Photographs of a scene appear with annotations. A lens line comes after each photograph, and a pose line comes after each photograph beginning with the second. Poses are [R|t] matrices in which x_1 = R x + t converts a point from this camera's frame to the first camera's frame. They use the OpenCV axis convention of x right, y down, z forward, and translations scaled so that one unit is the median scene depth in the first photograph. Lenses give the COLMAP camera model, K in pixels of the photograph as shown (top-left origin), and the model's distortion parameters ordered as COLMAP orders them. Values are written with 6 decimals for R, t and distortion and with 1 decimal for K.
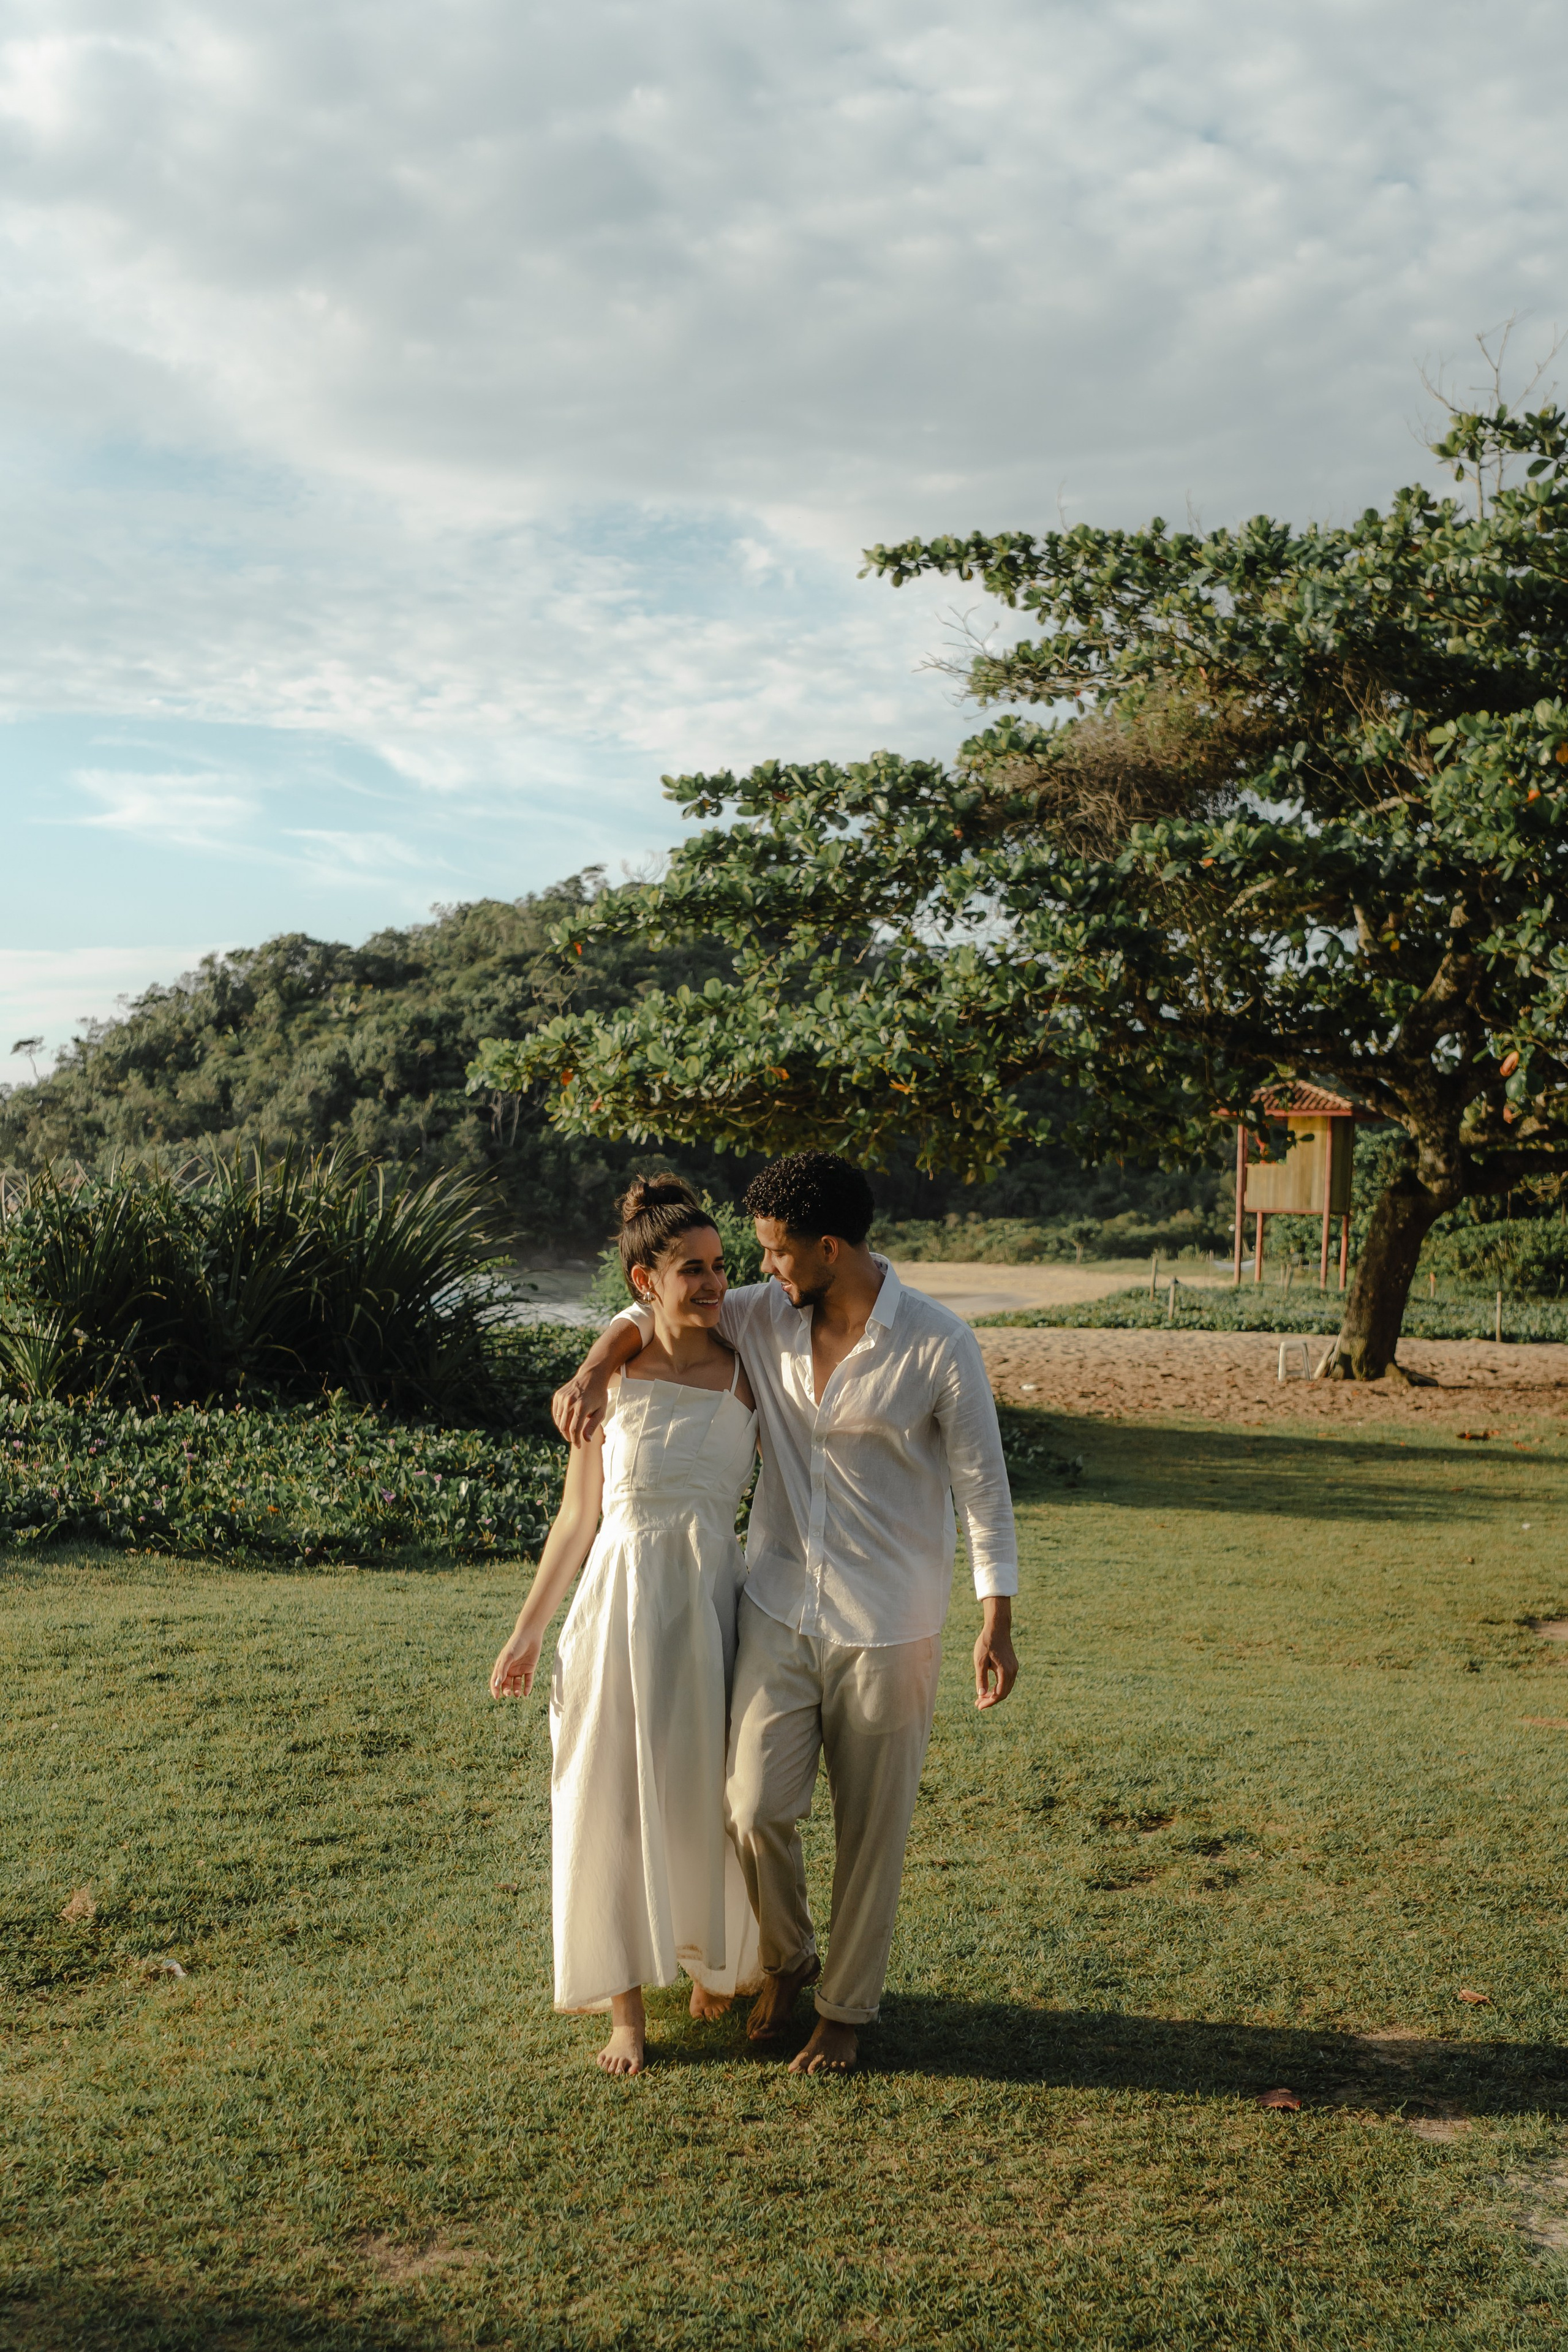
lens RADIAL K [[2420.0, 0, 785.1], [0, 2420.0, 1276.5], [0, 0, 1]] dist [-0.084932, 0.242211]
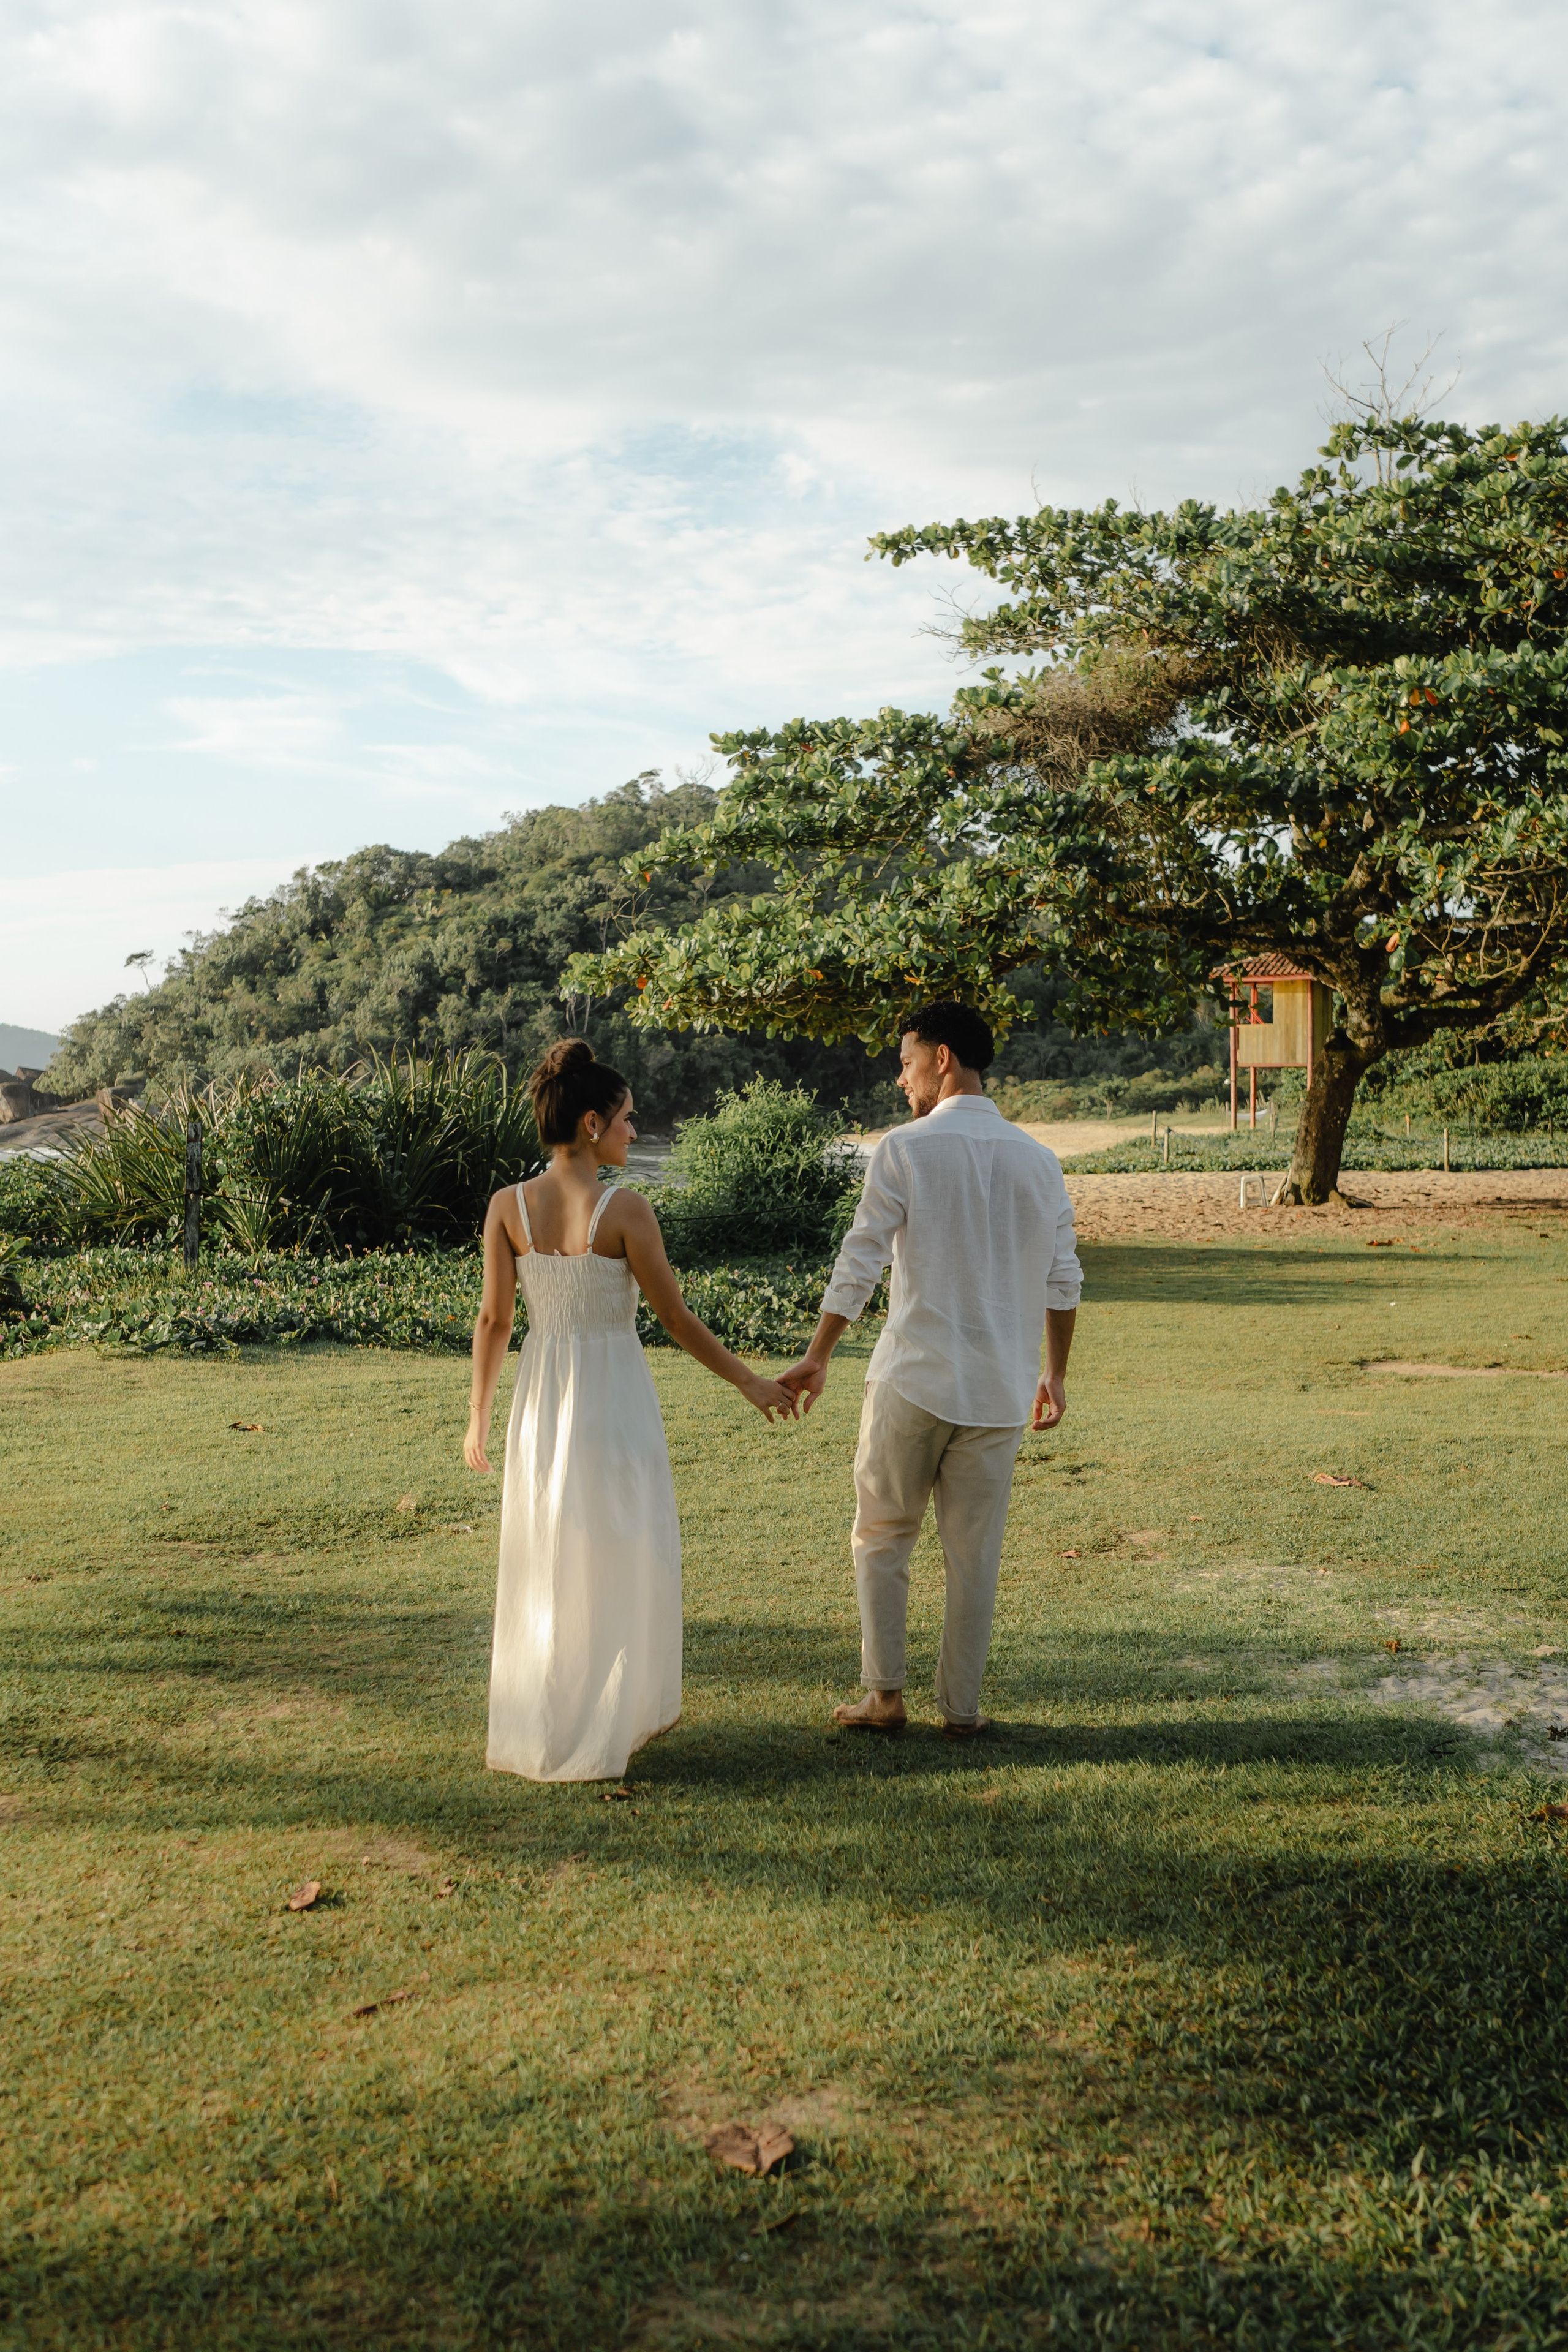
lens RADIAL K [[2402.7, 0, 784.0], [0, 2402.7, 1176.0], [0, 0, 1]] dist [-0.086440, 0.136560]
pose [[0.998814, -0.039650, -0.028273, 0.011577], [0.040002, 0.999128, 0.011985, 0.003658], [0.027773, -0.013102, 0.999528, -0.208388]]
